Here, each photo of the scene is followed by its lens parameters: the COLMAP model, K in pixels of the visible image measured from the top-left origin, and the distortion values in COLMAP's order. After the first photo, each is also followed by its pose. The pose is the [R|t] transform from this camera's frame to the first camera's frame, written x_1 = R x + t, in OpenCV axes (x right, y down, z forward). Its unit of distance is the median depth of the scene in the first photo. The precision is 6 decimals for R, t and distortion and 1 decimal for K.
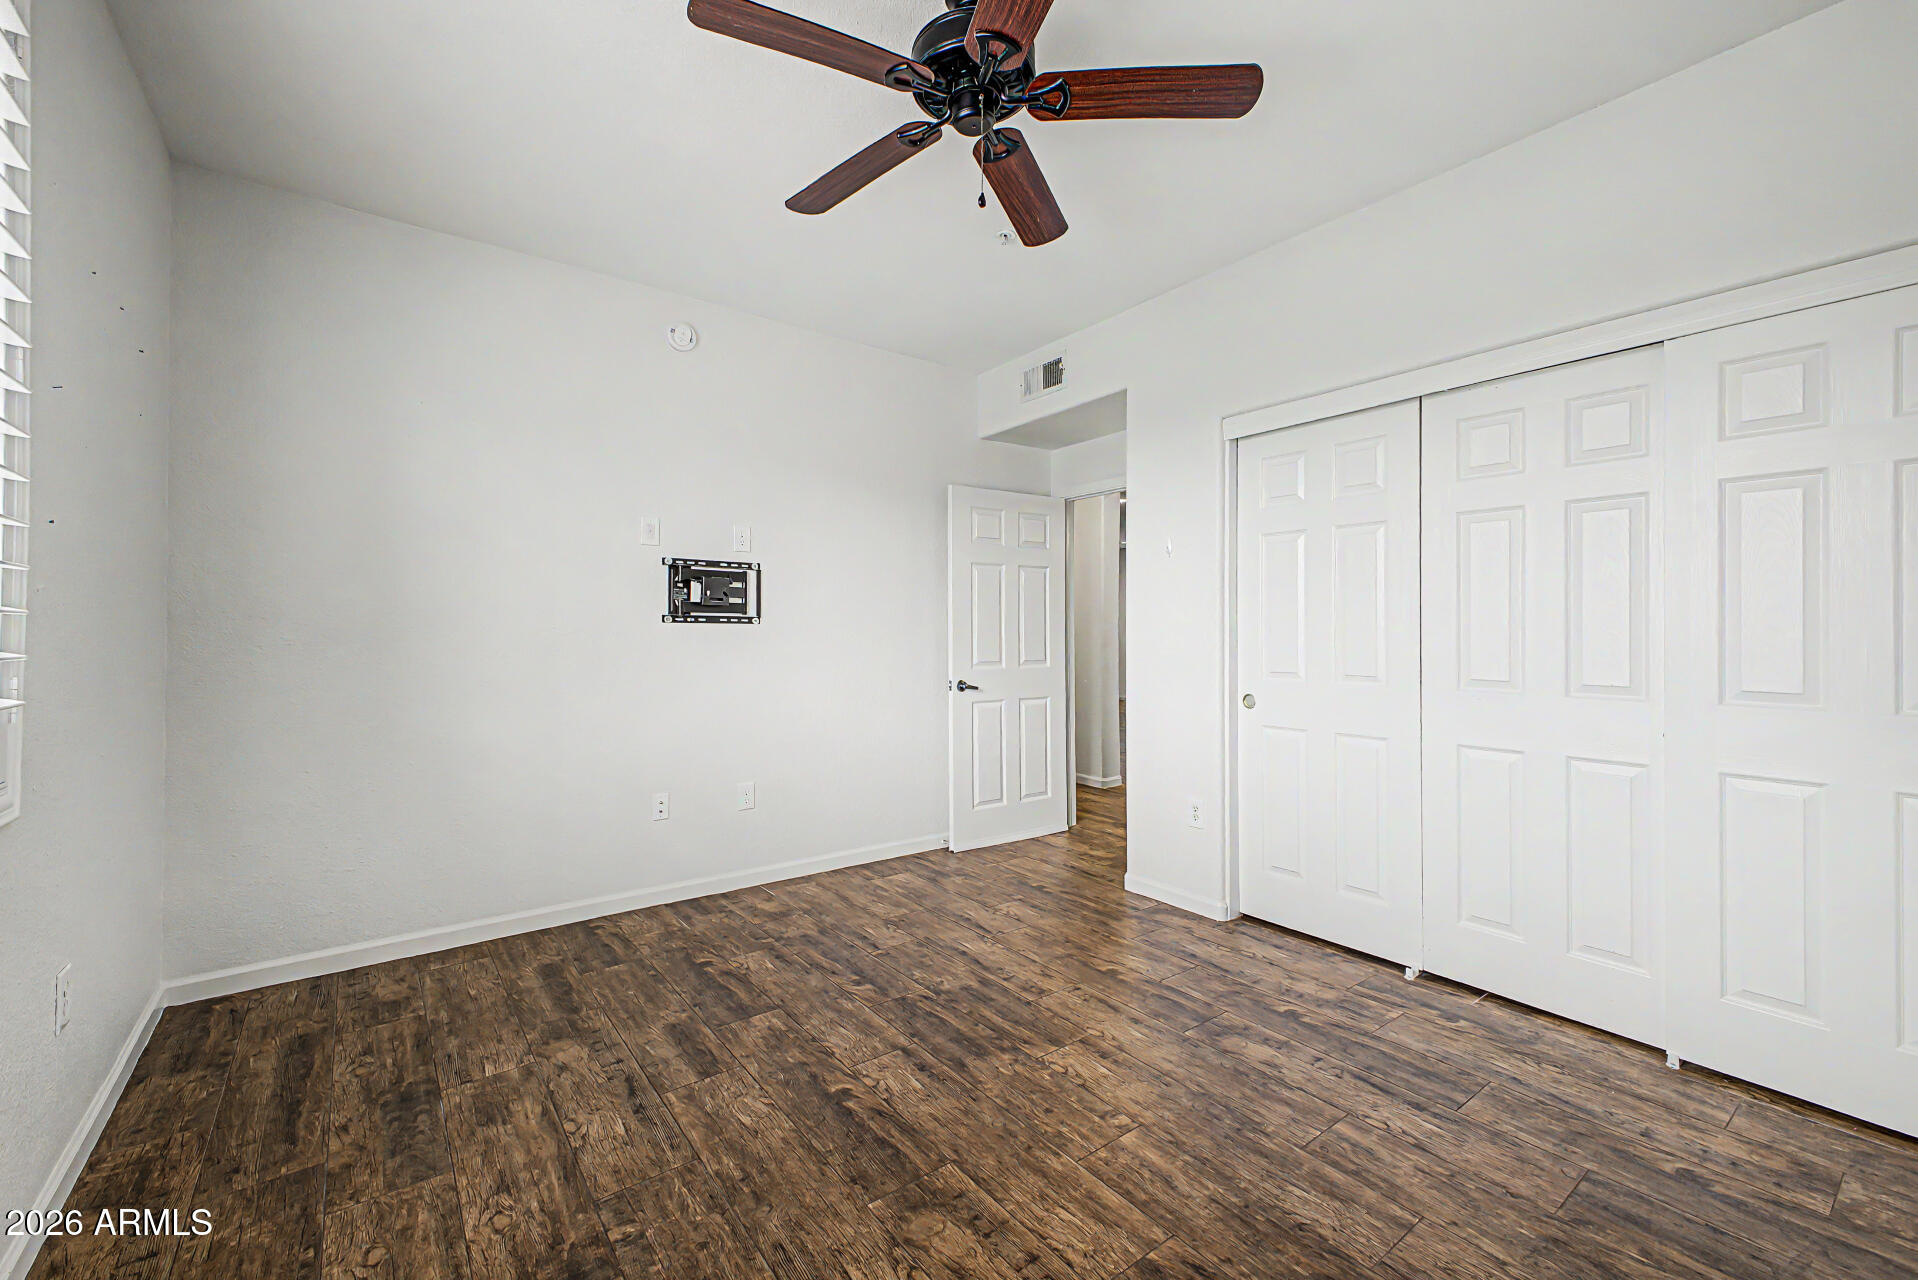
lens RADIAL K [[765.4, 0, 958.3], [0, 765.4, 626.8], [0, 0, 1]] dist [0.030162, -0.008822]
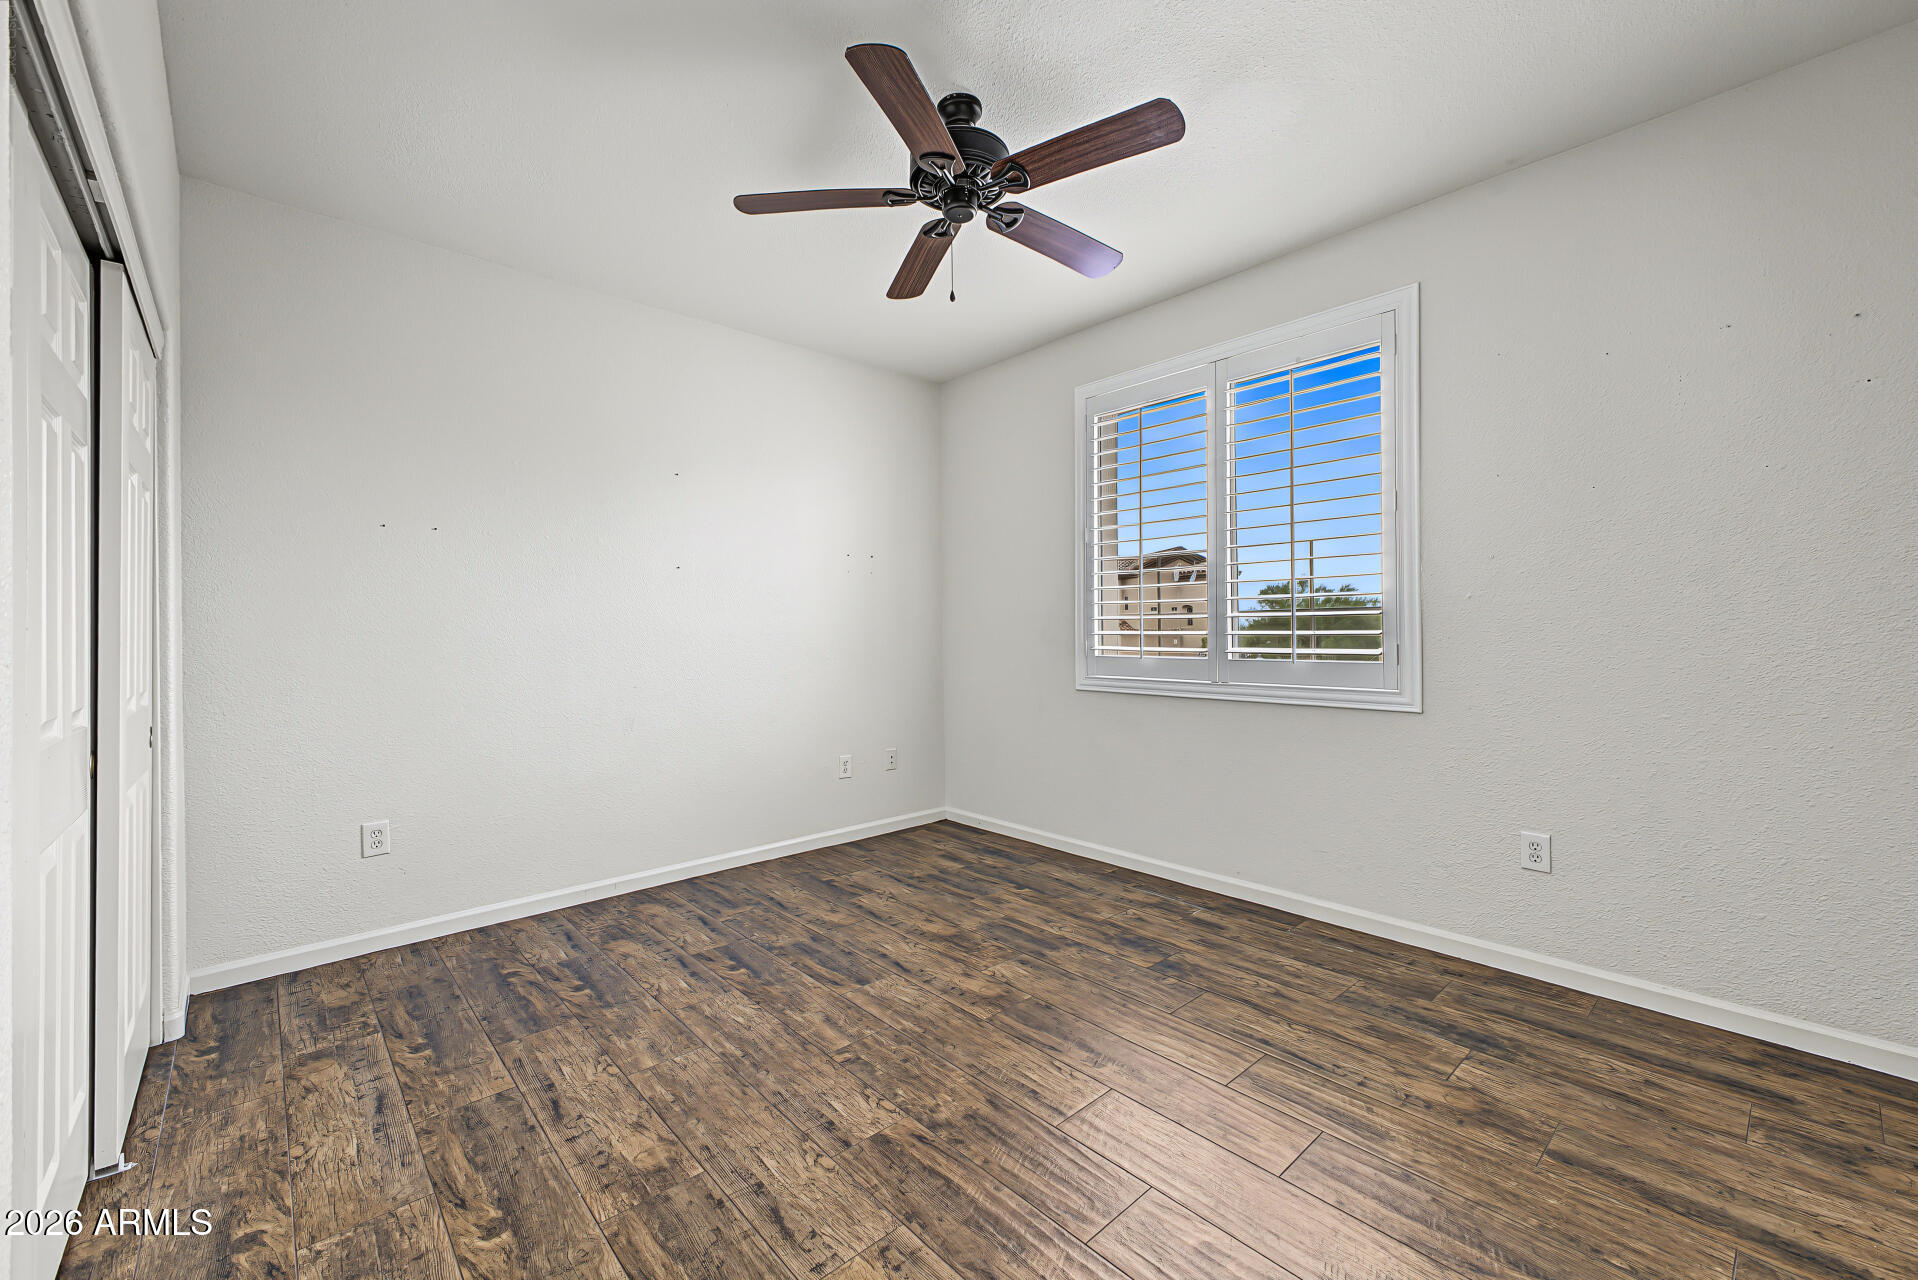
lens RADIAL K [[765.4, 0, 958.3], [0, 765.4, 626.8], [0, 0, 1]] dist [0.030162, -0.008822]
pose [[-0.995804, 0.010644, -0.090896, 0.134395], [0.012026, 0.999820, -0.014670, 0.024627], [0.090723, -0.015701, -0.995752, 2.115480]]
